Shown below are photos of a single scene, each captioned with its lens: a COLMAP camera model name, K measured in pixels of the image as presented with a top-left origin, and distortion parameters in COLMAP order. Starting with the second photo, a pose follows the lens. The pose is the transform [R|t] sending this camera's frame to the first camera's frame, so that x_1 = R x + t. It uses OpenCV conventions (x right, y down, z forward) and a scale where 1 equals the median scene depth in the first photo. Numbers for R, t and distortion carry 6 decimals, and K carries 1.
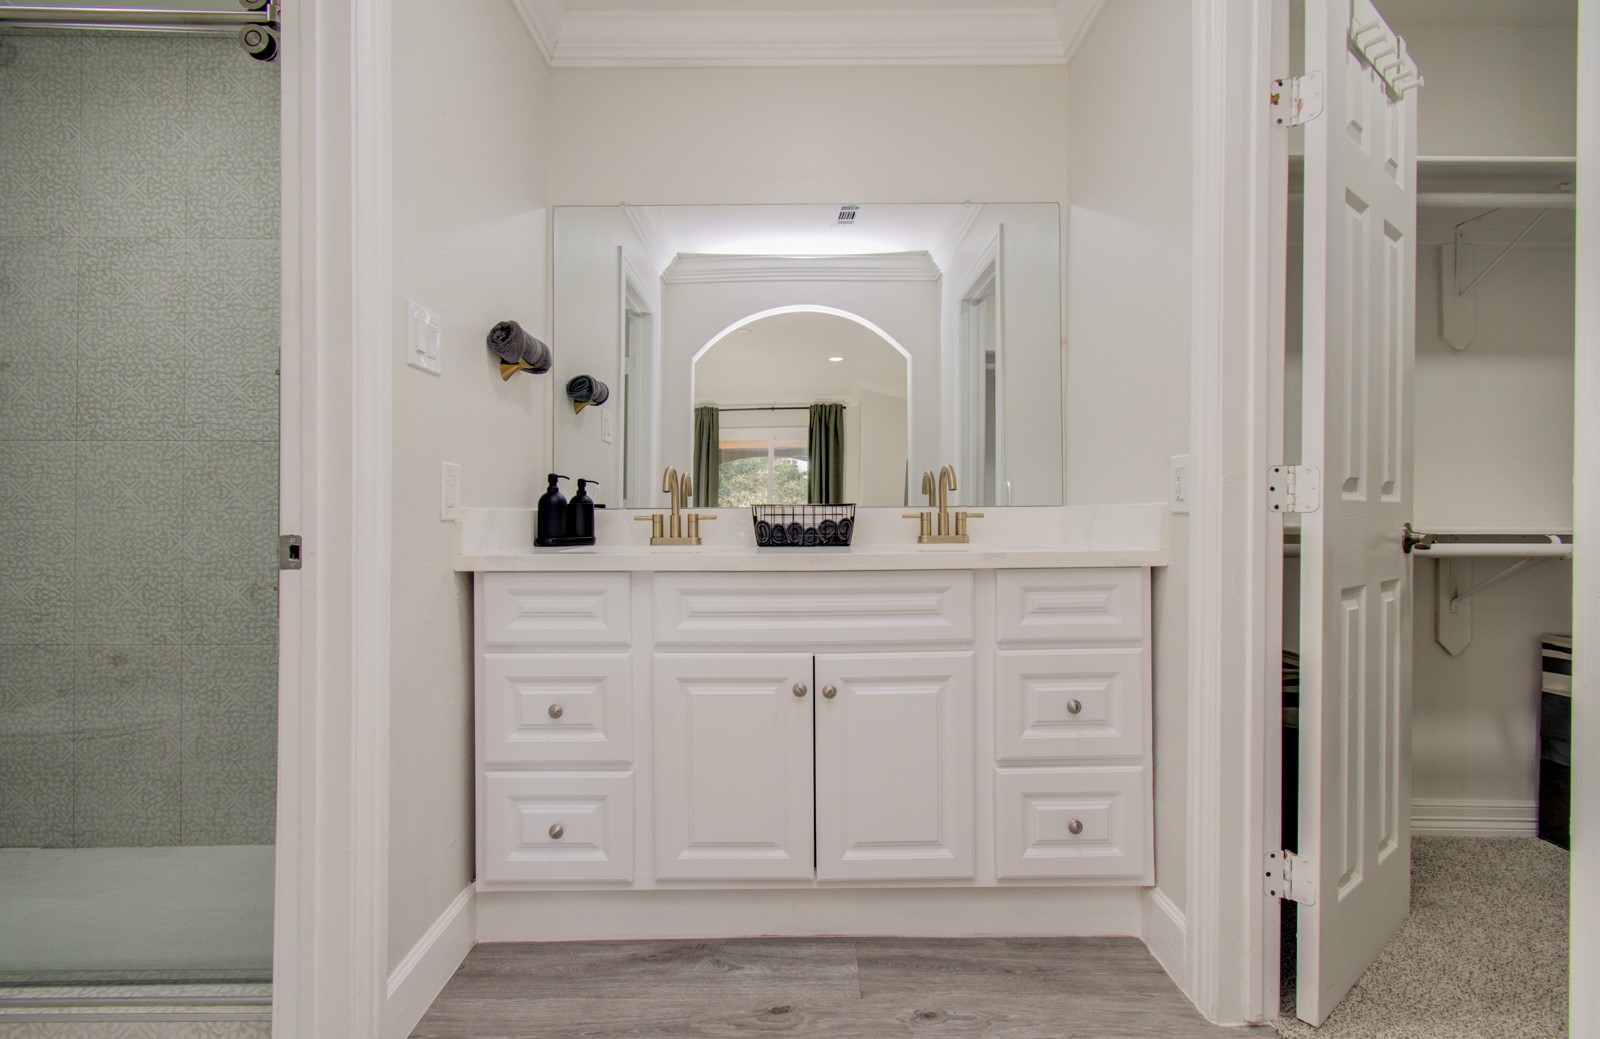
lens RADIAL K [[714.0, 0, 798.2], [0, 714.0, 520.9], [0, 0, 1]] dist [-0.002313, 0.000499]
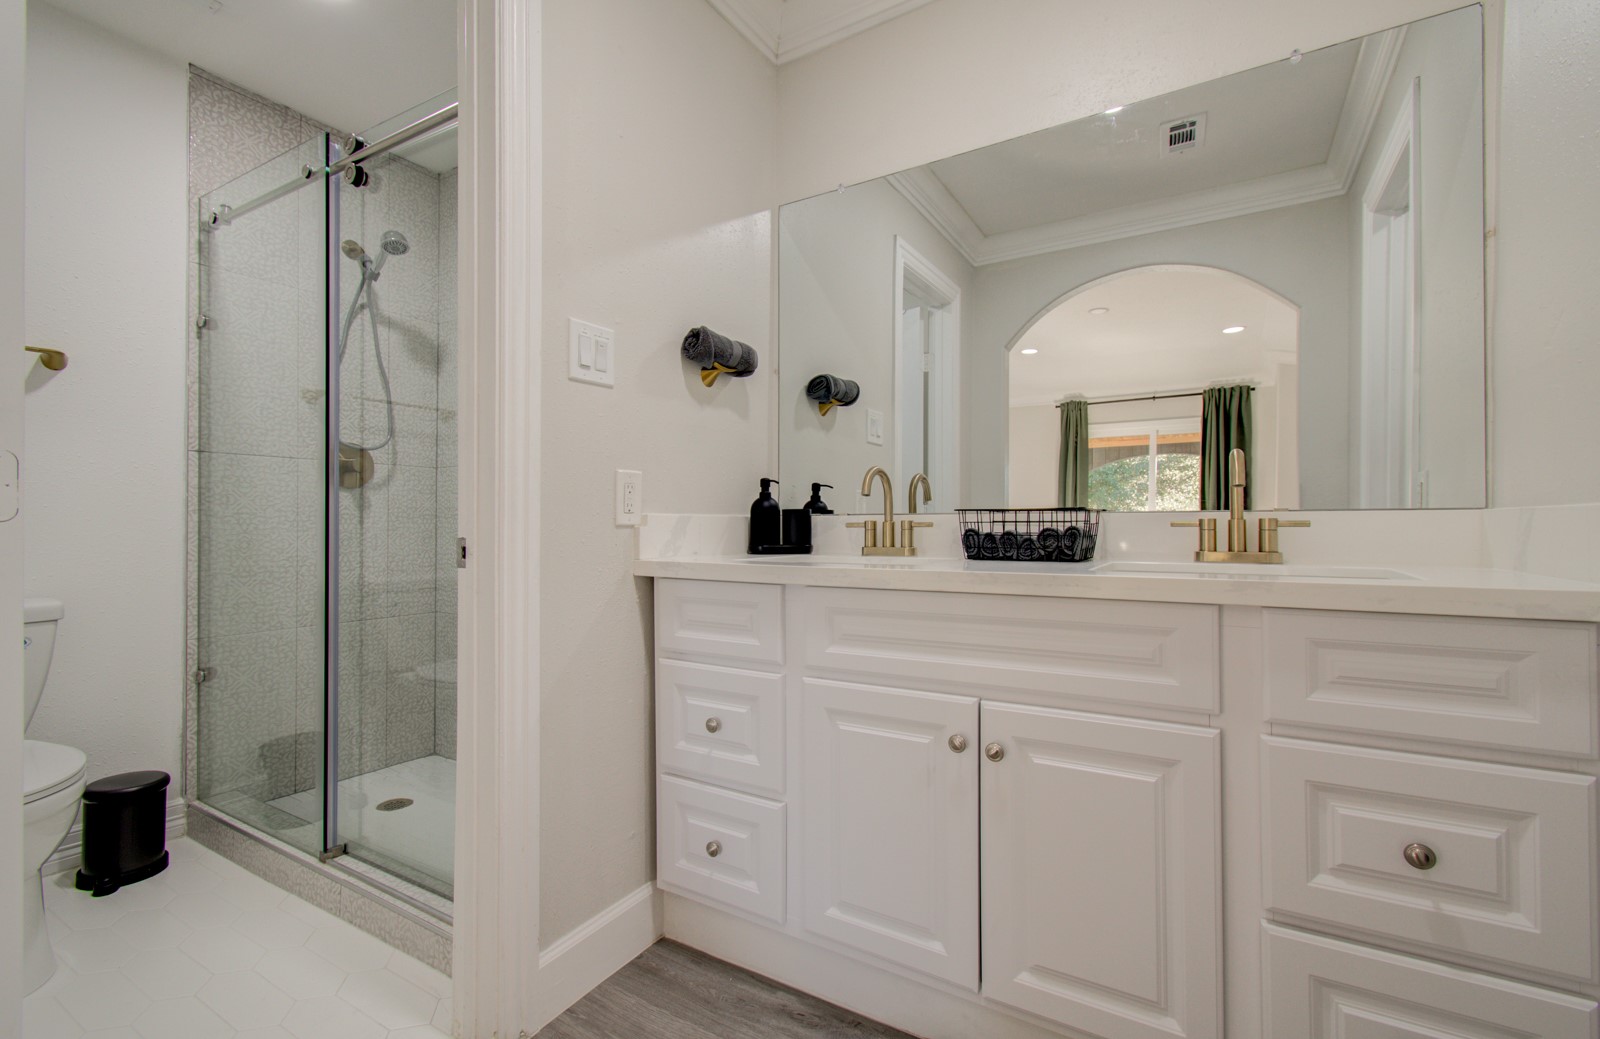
lens RADIAL K [[714.3, 0, 795.8], [0, 714.3, 526.6], [0, 0, 1]] dist [-0.031382, 0.025311]
pose [[0.846946, 0.006957, -0.531634, 0.217969], [-0.007657, 0.999970, 0.000887, -0.001803], [0.531624, 0.003319, 0.846974, 0.205580]]
